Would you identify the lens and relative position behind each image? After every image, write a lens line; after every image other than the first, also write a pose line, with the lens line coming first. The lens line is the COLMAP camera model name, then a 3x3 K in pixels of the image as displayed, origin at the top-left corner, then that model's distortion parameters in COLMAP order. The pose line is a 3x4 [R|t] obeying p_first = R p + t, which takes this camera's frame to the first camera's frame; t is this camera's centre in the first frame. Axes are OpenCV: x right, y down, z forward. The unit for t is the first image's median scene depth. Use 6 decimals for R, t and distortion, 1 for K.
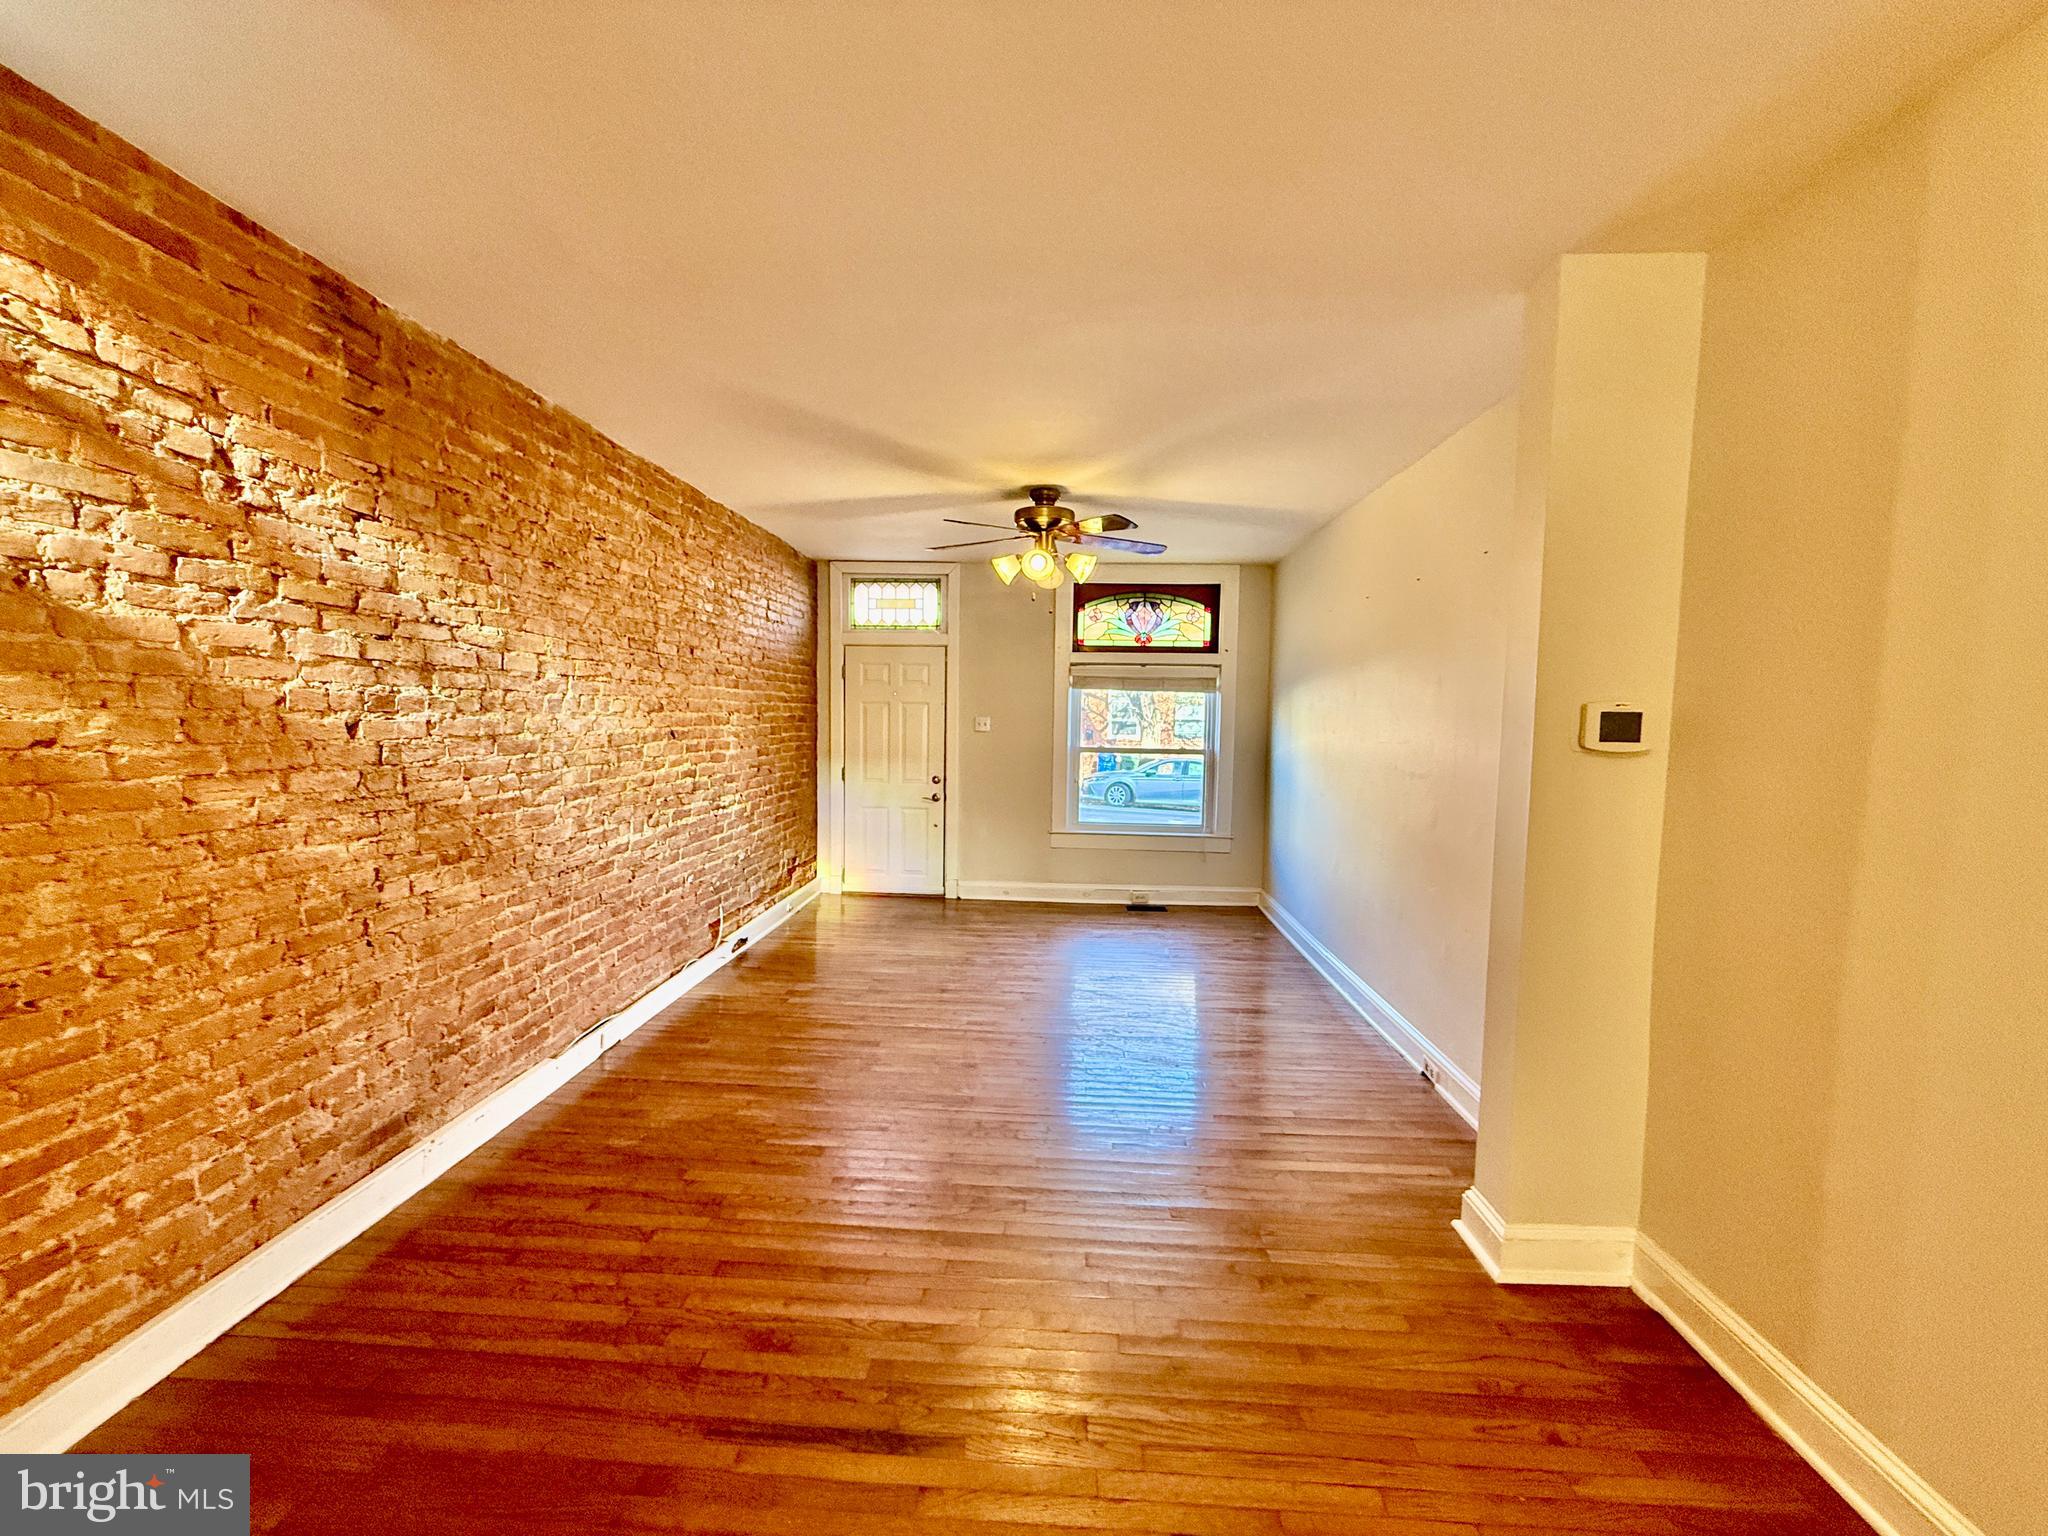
lens RADIAL K [[811.9, 0, 1020.4], [0, 811.9, 766.7], [0, 0, 1]] dist [0.001384, -0.000204]
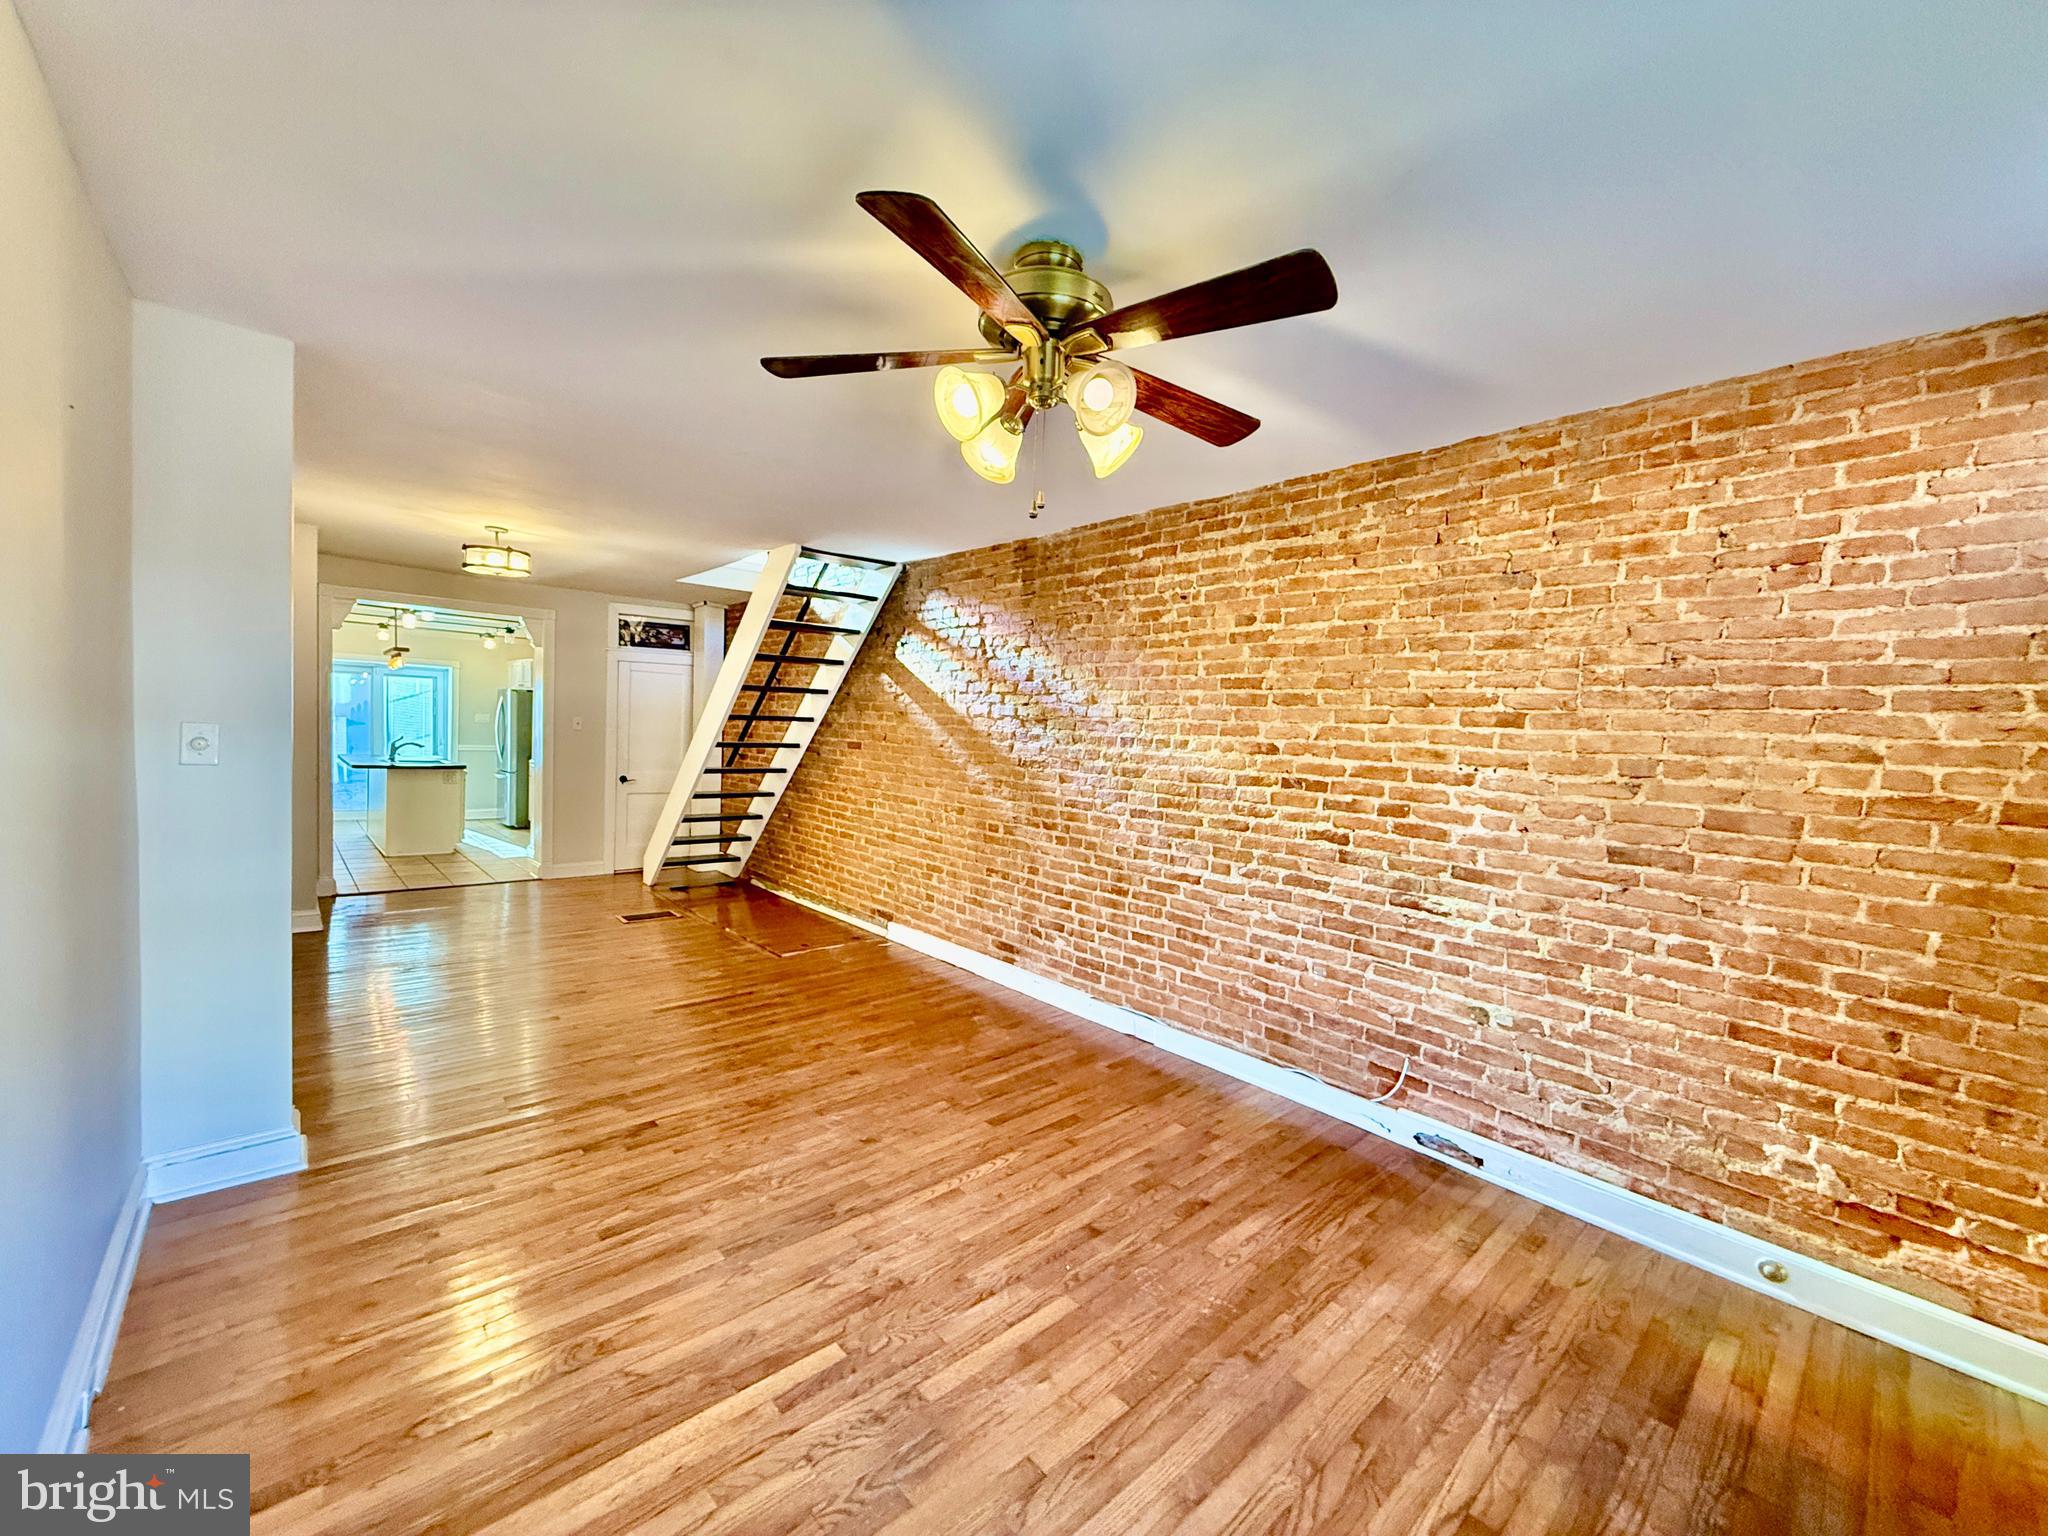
lens RADIAL K [[811.9, 0, 1020.4], [0, 811.9, 766.7], [0, 0, 1]] dist [0.001384, -0.000204]
pose [[-0.707552, -0.014880, -0.706504, 0.619871], [-0.100261, 0.991778, 0.079521, -0.158589], [0.699512, 0.127100, -0.703227, 2.339415]]
